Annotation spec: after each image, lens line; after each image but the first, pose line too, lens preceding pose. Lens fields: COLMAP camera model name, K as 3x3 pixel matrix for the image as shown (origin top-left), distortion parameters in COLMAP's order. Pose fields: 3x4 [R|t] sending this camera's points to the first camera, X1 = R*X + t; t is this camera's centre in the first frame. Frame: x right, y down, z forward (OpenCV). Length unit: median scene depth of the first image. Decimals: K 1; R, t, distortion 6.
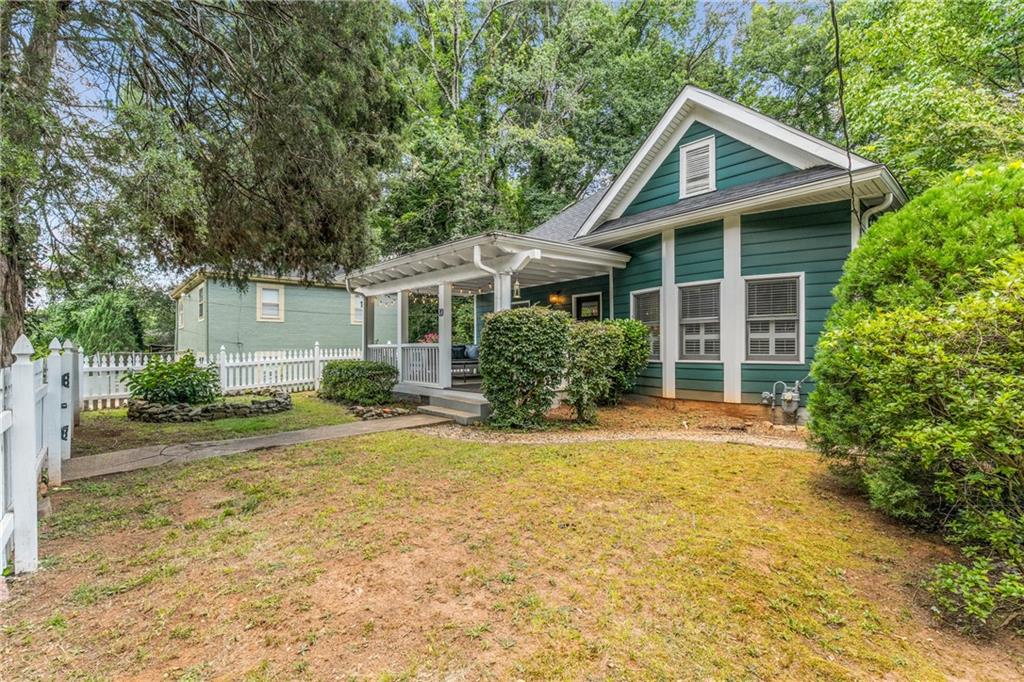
lens RADIAL K [[450.3, 0, 512.0], [0, 450.3, 341.0], [0, 0, 1]] dist [-0.001962, 0.000302]
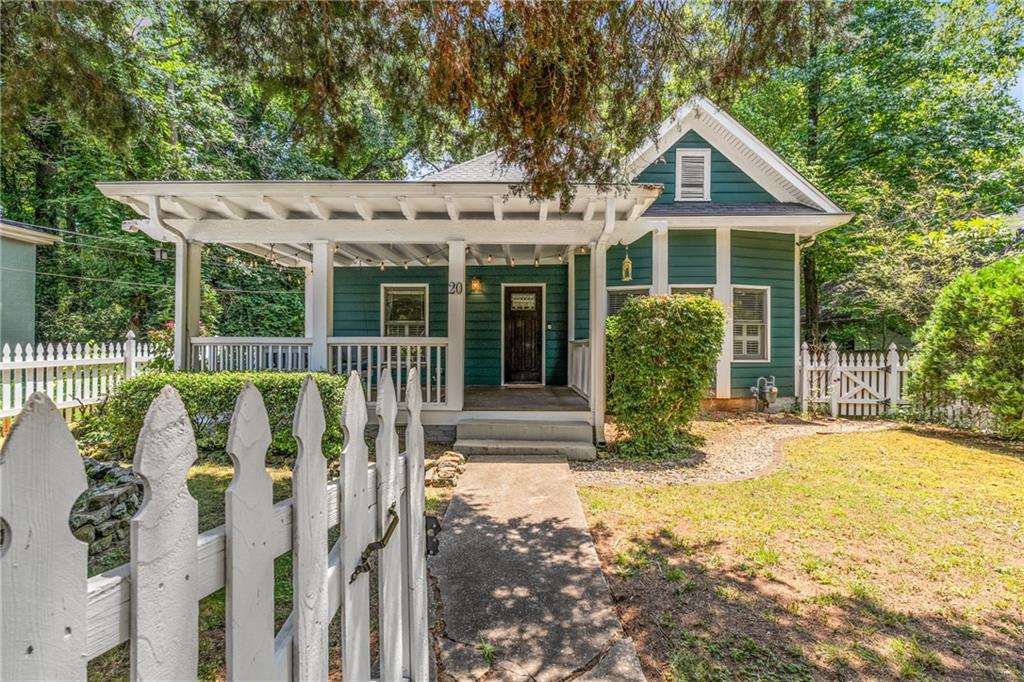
lens RADIAL K [[450.3, 0, 512.0], [0, 450.3, 341.0], [0, 0, 1]] dist [-0.001962, 0.000302]
pose [[0.704637, 0.015458, 0.709399, -0.628506], [-0.018359, 0.999825, -0.003550, 0.009848], [-0.709330, -0.010522, 0.704798, 0.572828]]
